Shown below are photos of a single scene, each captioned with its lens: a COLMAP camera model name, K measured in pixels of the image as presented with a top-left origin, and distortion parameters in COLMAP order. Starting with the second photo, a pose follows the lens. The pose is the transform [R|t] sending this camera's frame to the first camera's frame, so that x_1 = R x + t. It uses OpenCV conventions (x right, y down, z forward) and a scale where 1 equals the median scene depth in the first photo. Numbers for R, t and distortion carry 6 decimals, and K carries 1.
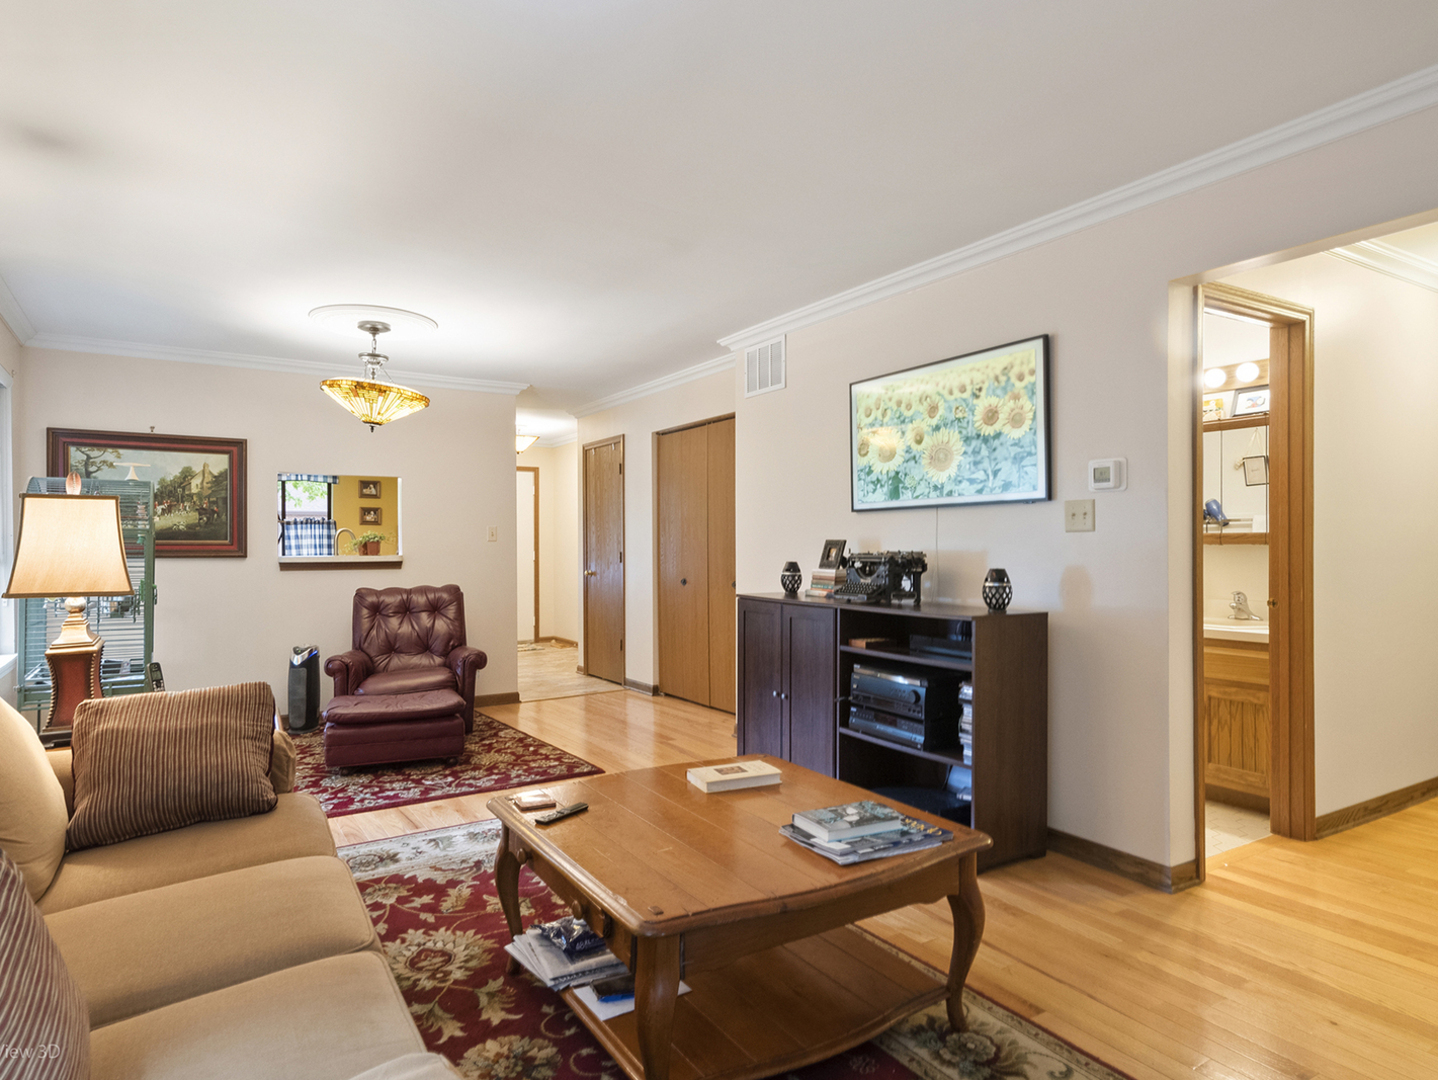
lens RADIAL K [[818.5, 0, 716.7], [0, 818.5, 538.9], [0, 0, 1]] dist [0.013250, -0.000300]
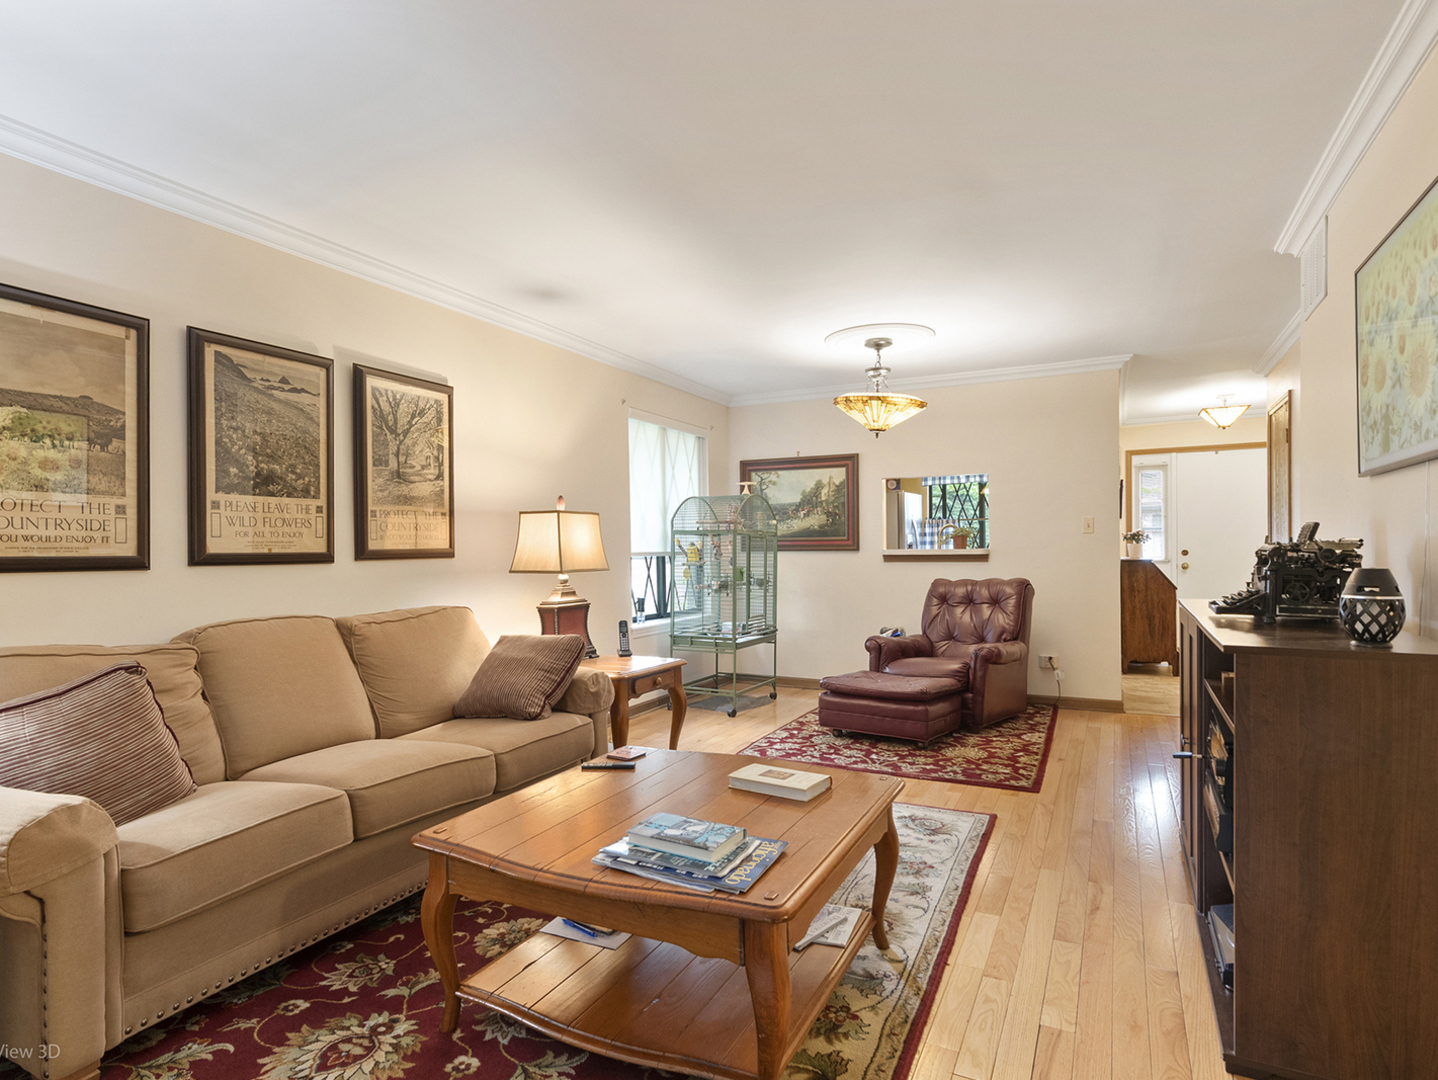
lens RADIAL K [[792.7, 0, 704.6], [0, 792.7, 549.5], [0, 0, 1]] dist [0.003931, 0.004540]
pose [[0.530874, -0.000490, -0.847451, 0.368392], [0.016265, 0.999822, 0.009611, 0.007198], [0.847295, -0.018887, 0.530787, 0.223960]]
